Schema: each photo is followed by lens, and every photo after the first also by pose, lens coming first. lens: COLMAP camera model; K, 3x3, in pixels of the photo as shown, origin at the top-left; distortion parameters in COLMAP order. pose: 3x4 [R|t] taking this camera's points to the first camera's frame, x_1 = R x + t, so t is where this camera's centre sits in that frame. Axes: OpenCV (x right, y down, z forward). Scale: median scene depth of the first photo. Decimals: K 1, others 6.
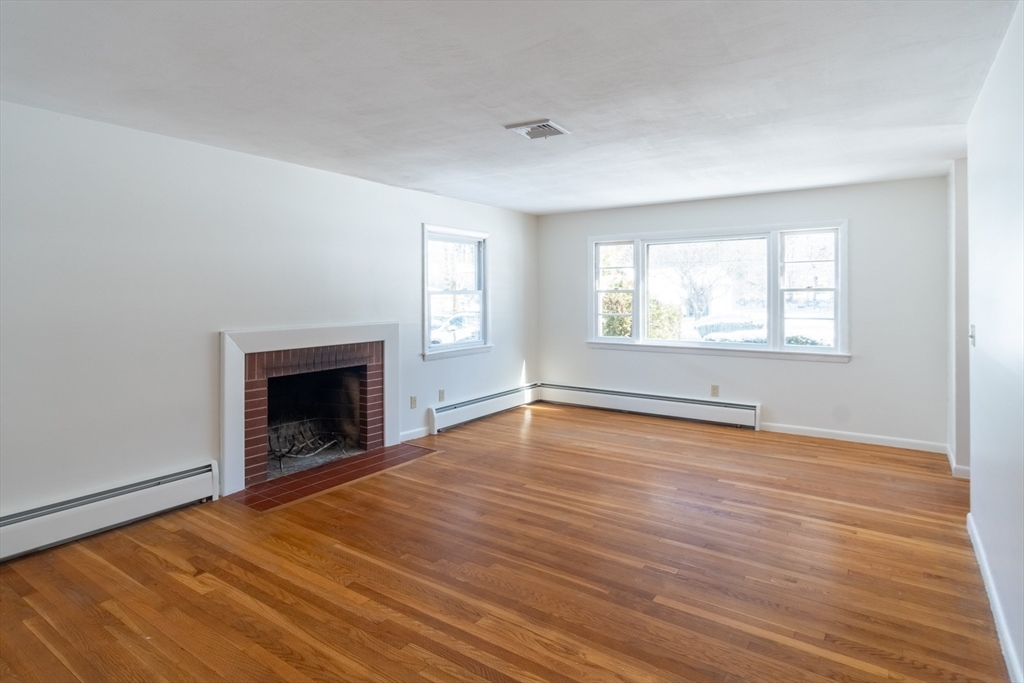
lens RADIAL K [[554.2, 0, 516.5], [0, 554.2, 298.4], [0, 0, 1]] dist [0.004570, 0.004029]
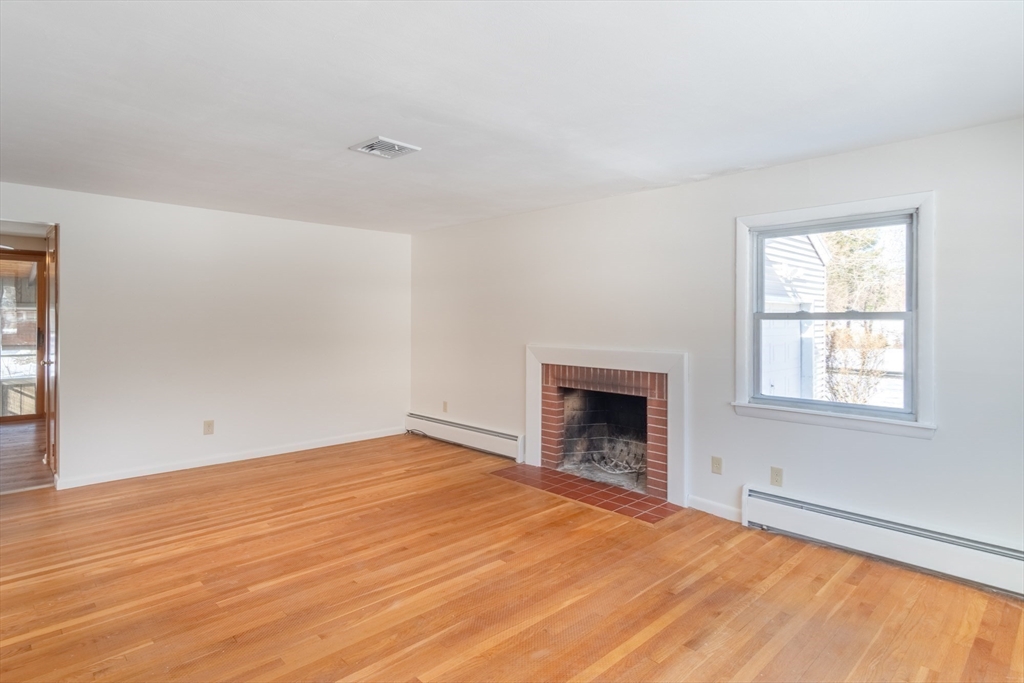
lens RADIAL K [[554.2, 0, 512.6], [0, 554.2, 333.9], [0, 0, 1]] dist [0.004570, 0.004029]
pose [[-0.204649, 0.027742, -0.978442, 0.782799], [-0.010081, 0.999486, 0.030447, -0.007882], [0.978783, 0.016095, -0.204265, 1.186901]]
